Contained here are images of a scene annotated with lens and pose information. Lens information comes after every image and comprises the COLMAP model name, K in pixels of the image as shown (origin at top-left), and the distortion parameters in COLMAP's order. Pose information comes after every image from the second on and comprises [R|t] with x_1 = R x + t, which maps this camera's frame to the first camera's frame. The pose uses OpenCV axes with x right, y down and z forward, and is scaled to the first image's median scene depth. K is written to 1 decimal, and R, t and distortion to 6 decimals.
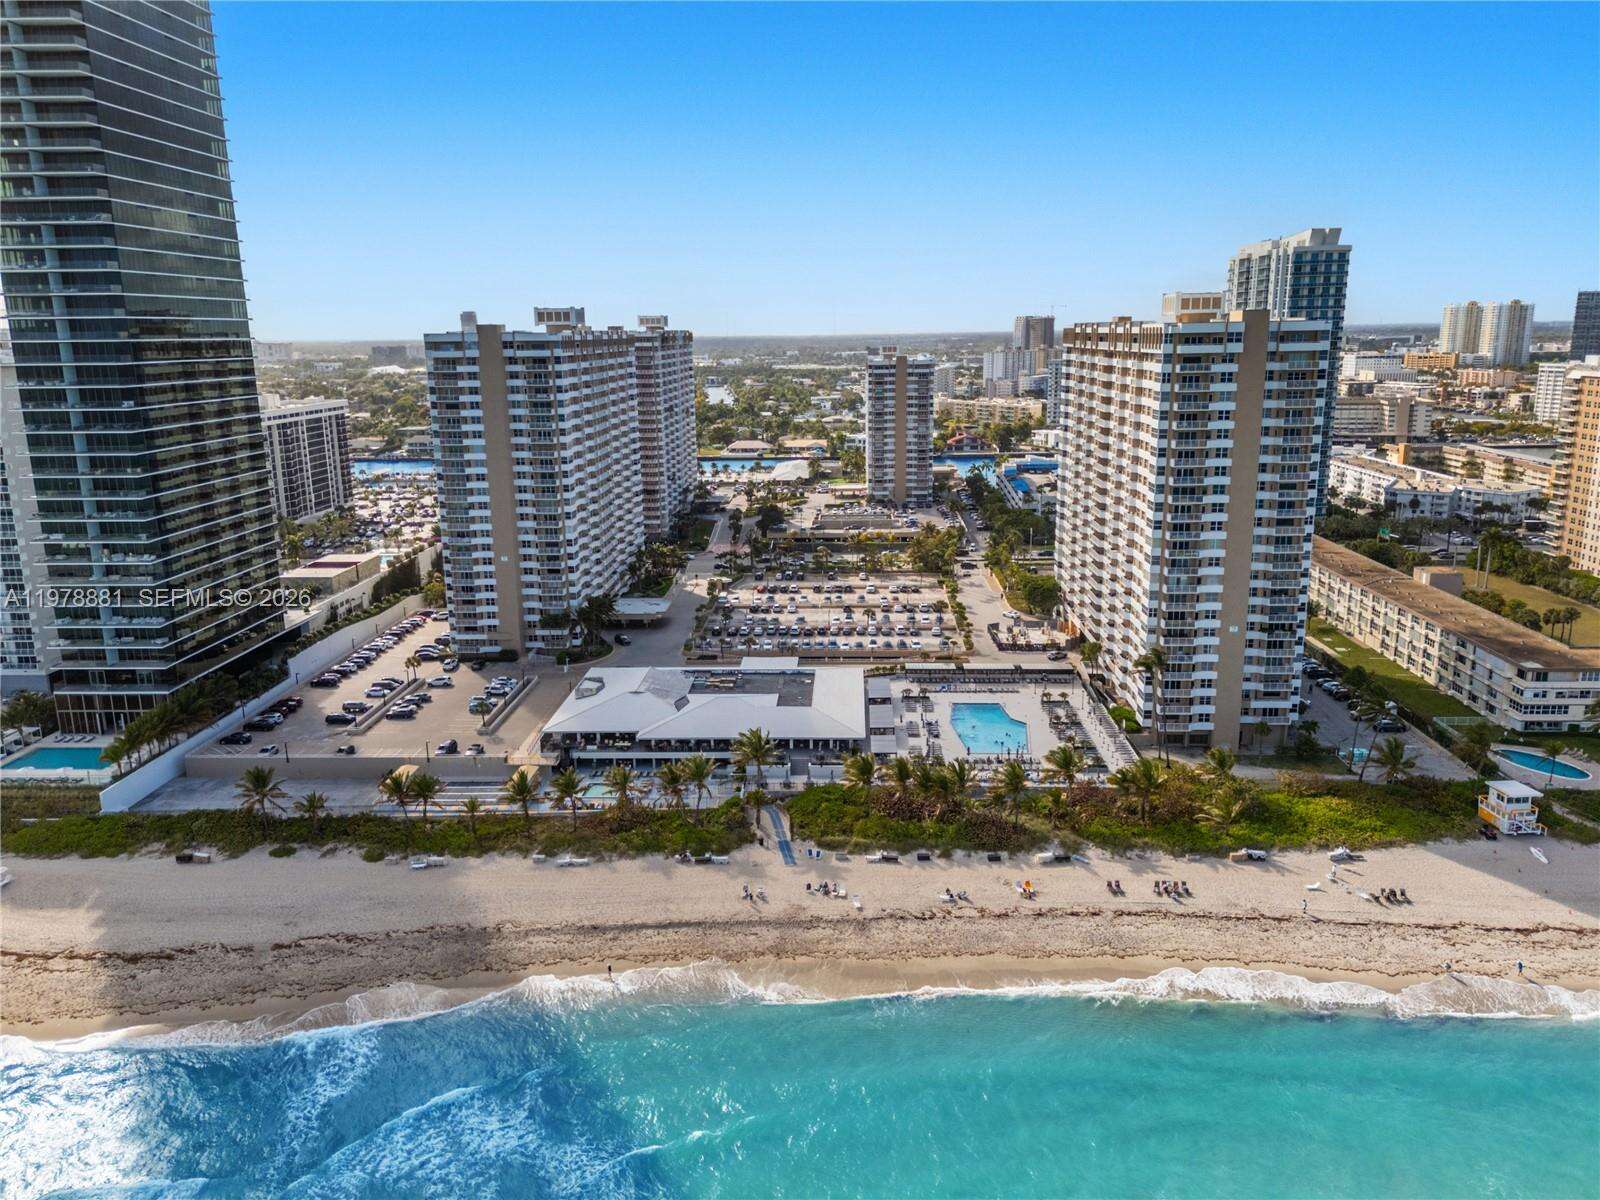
lens RADIAL K [[1172.9, 0, 800.0], [0, 1172.9, 600.0], [0, 0, 1]] dist [0.082654, -0.082837]
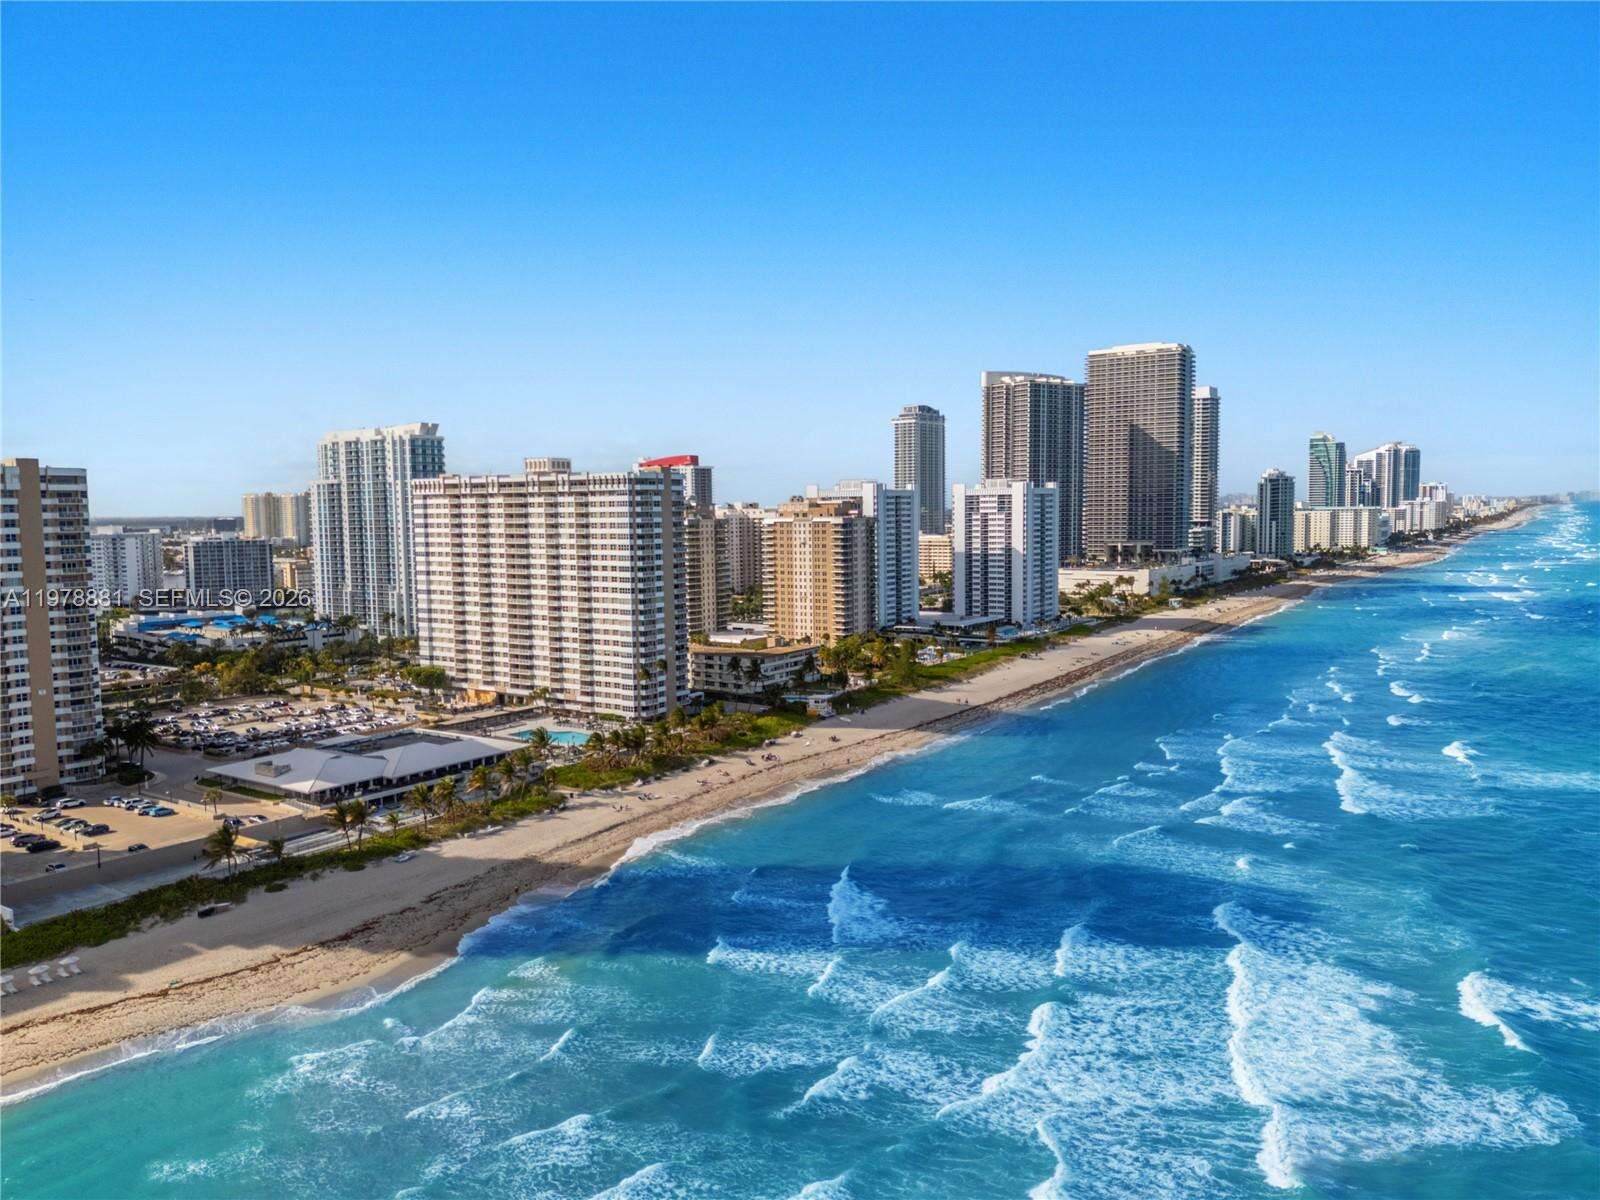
lens RADIAL K [[1172.9, 0, 800.0], [0, 1172.9, 600.0], [0, 0, 1]] dist [0.082654, -0.082837]
pose [[0.541572, -0.060428, 0.838480, -0.876704], [0.192649, 0.979791, -0.053819, 0.076572], [-0.818282, 0.190680, 0.542269, -0.079569]]
